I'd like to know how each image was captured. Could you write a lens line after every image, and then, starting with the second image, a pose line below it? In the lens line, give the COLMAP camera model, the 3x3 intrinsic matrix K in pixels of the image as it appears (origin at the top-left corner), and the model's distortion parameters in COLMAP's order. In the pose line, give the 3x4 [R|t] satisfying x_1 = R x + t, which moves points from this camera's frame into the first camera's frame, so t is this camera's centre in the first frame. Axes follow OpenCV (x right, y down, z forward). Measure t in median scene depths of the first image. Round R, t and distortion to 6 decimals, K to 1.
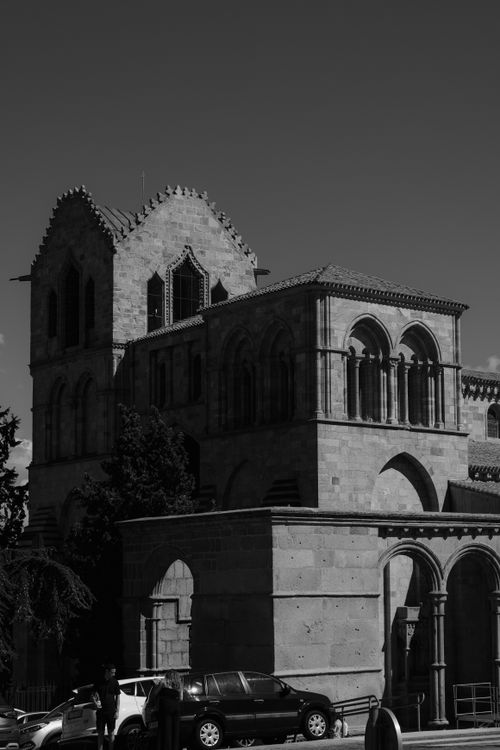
lens RADIAL K [[1539.2, 0, 366.1], [0, 1539.2, 375.6], [0, 0, 1]] dist [-0.015692, -0.140487]
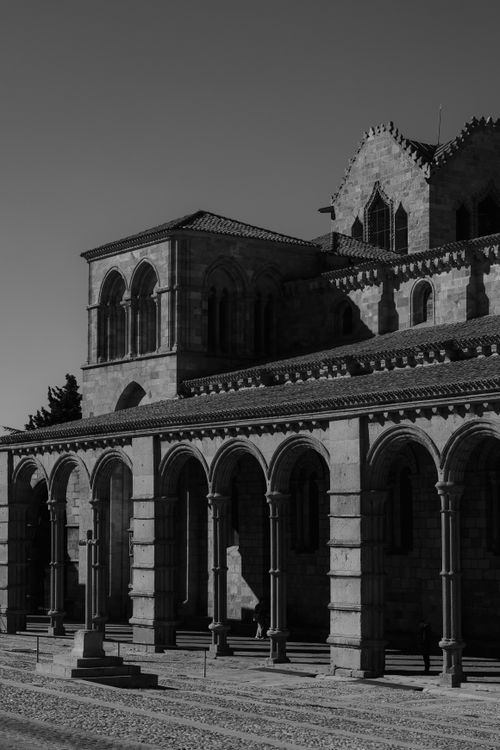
lens RADIAL K [[1571.2, 0, 250.5], [0, 1571.2, 423.4], [0, 0, 1]] dist [0.041032, -0.046099]
pose [[-0.113539, -0.057432, -0.991872, 1.129875], [0.142727, 0.987030, -0.073489, 0.173607], [0.983228, -0.149911, -0.103869, 1.180202]]
